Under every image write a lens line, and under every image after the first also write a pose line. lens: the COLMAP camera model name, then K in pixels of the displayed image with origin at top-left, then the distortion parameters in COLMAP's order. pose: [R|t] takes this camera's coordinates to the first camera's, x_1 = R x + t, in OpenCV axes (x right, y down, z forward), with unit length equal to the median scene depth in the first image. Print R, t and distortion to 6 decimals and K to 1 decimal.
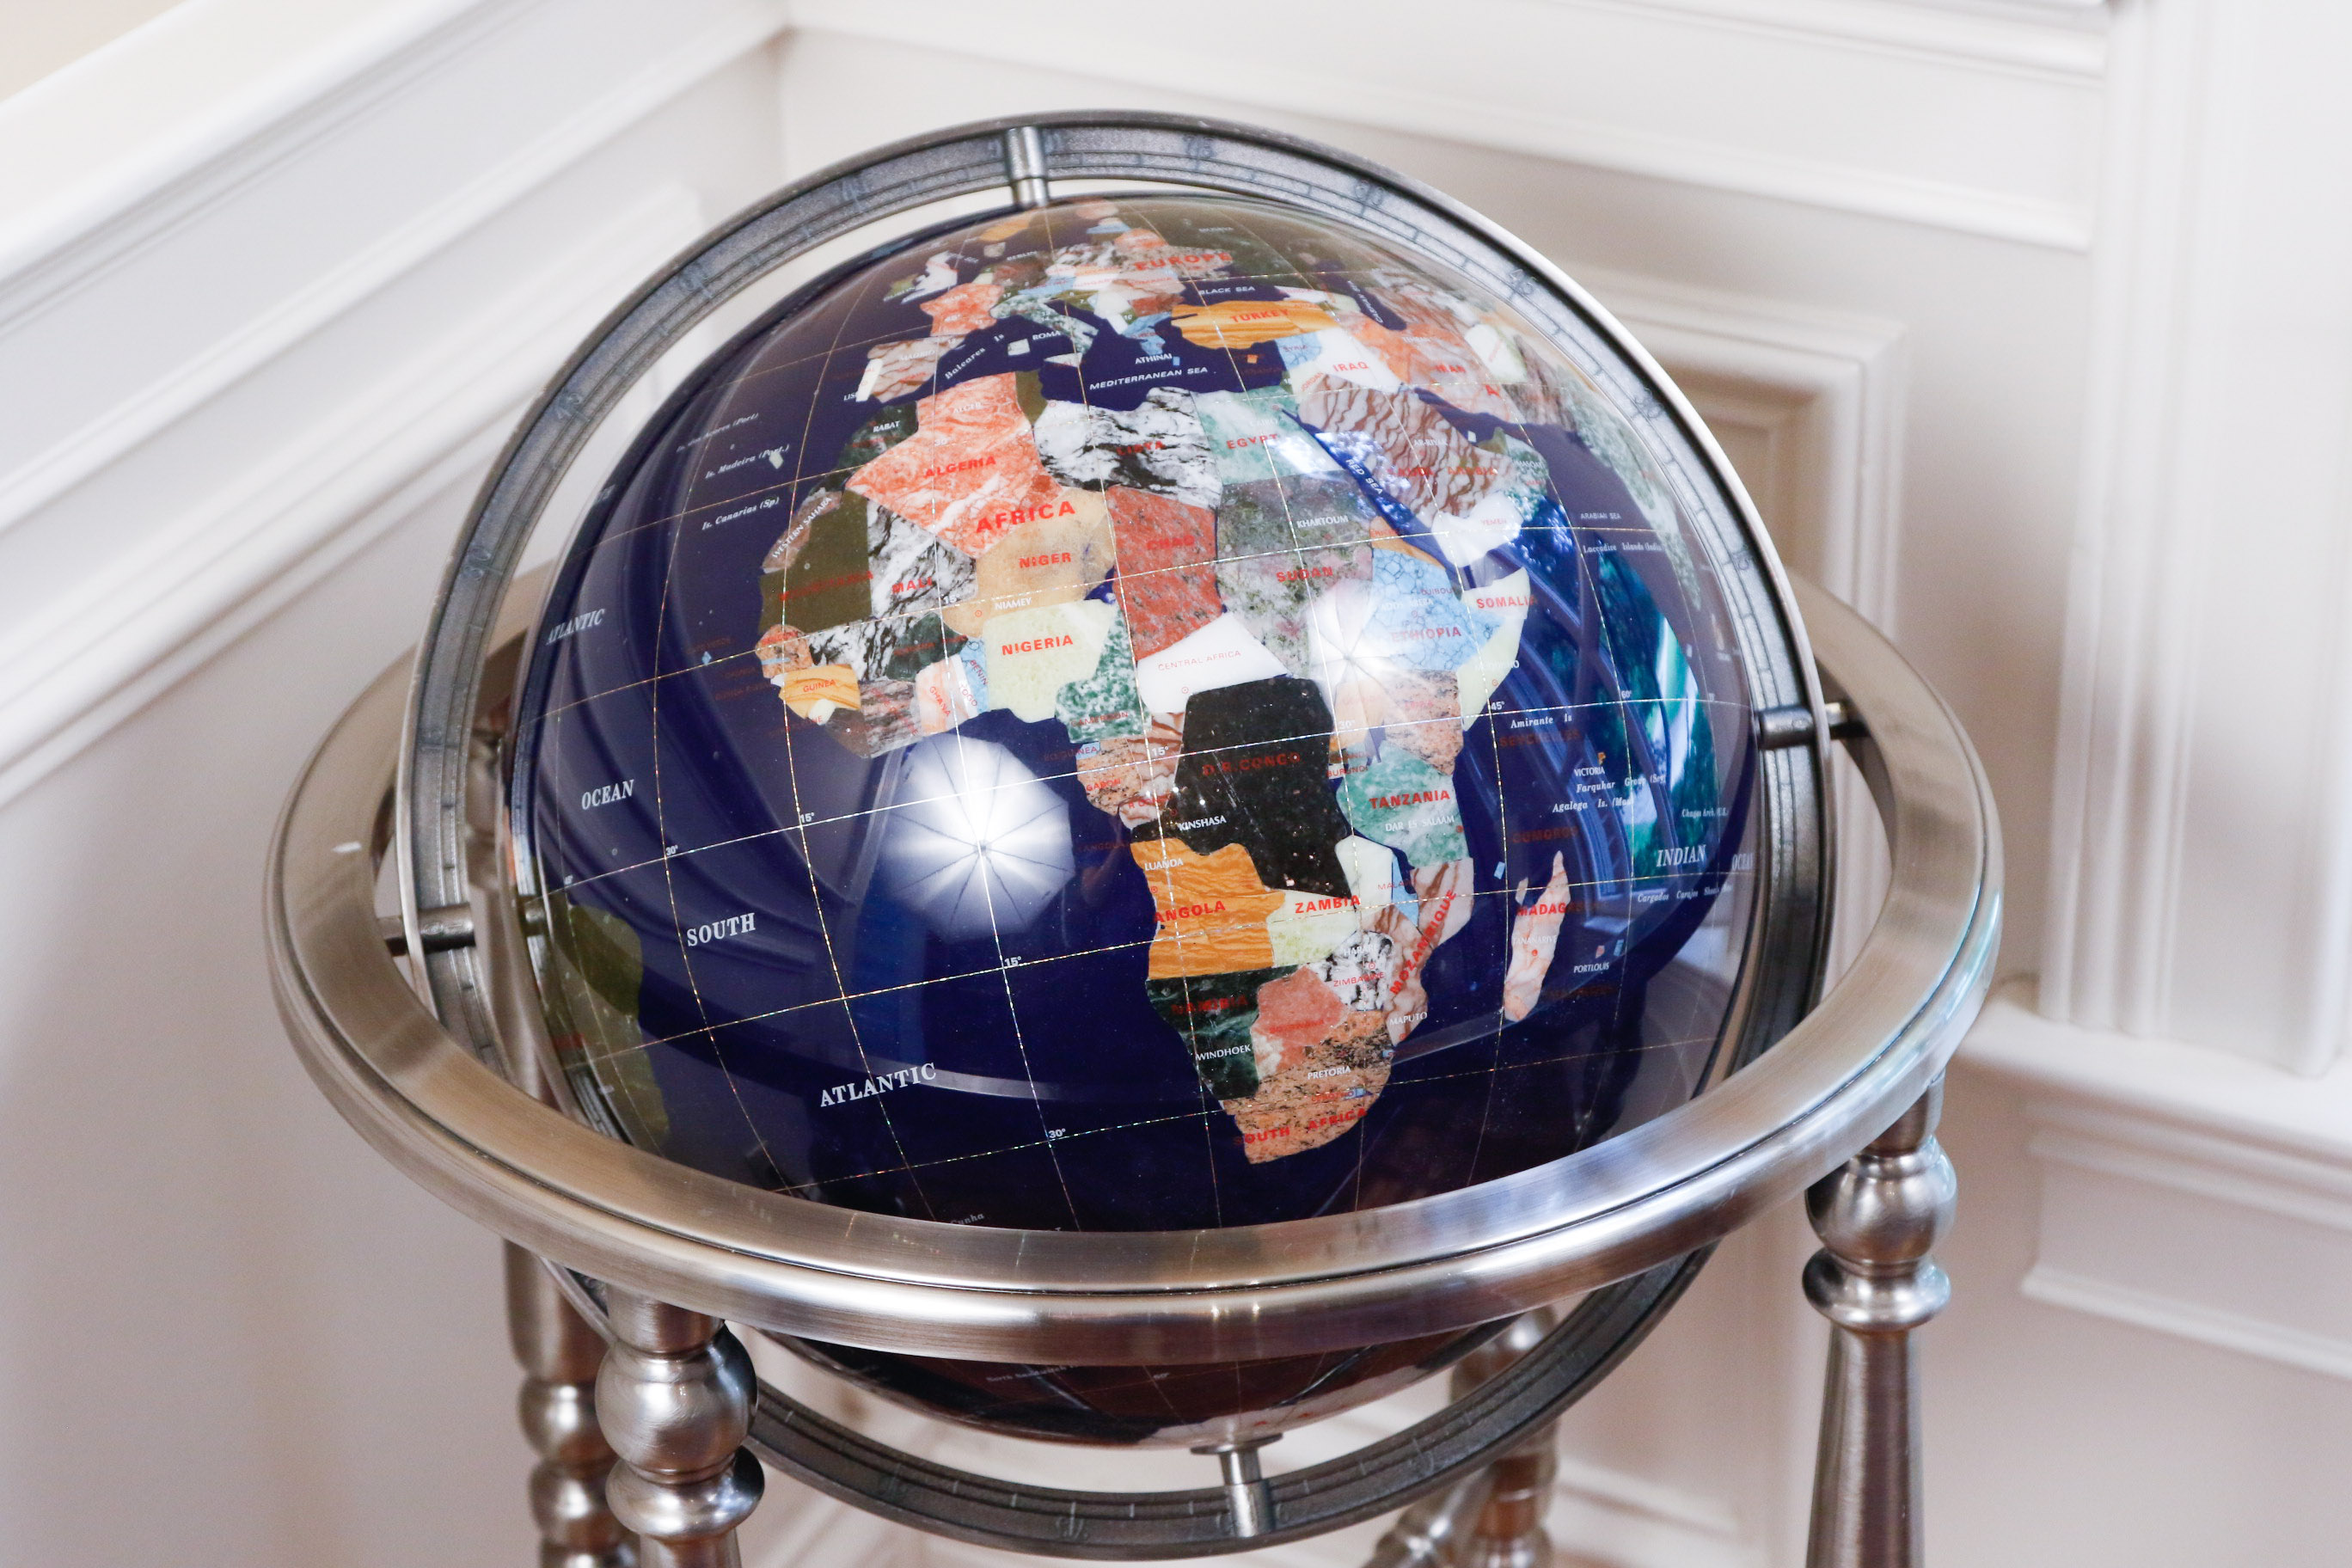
lens RADIAL K [[4892.1, 0, 1176.0], [0, 4892.1, 784.0], [0, 0, 1]] dist [0.290345, 0.048866]
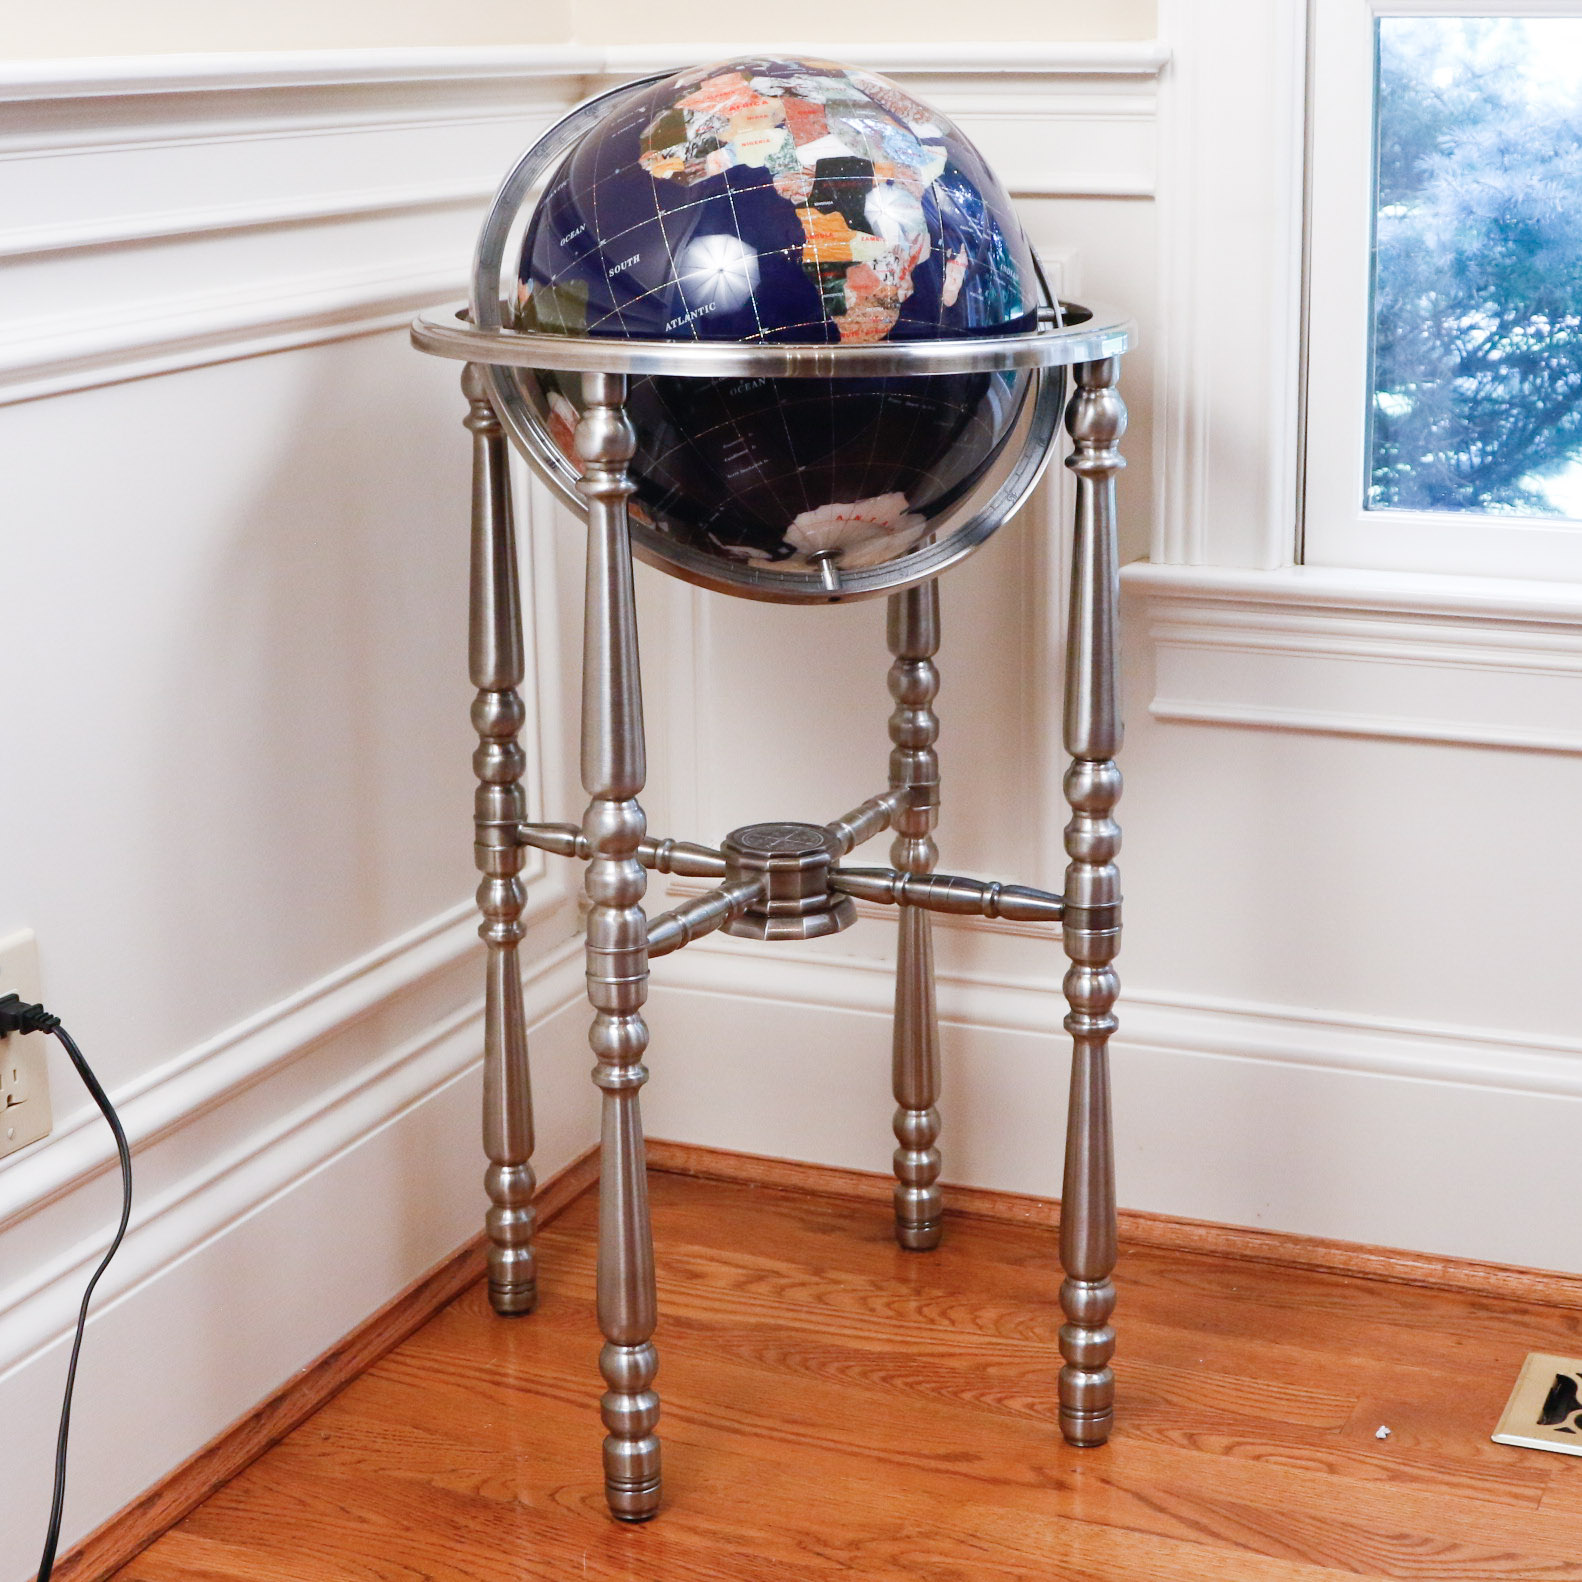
lens RADIAL K [[3092.4, 0, 887.7], [0, 3092.4, 791.5], [0, 0, 1]] dist [-0.144113, -0.244442]
pose [[0.994604, -0.001488, 0.103731, -0.122526], [0.029140, 0.963648, -0.265583, 0.698836], [-0.099565, 0.267172, 0.958491, -0.417531]]
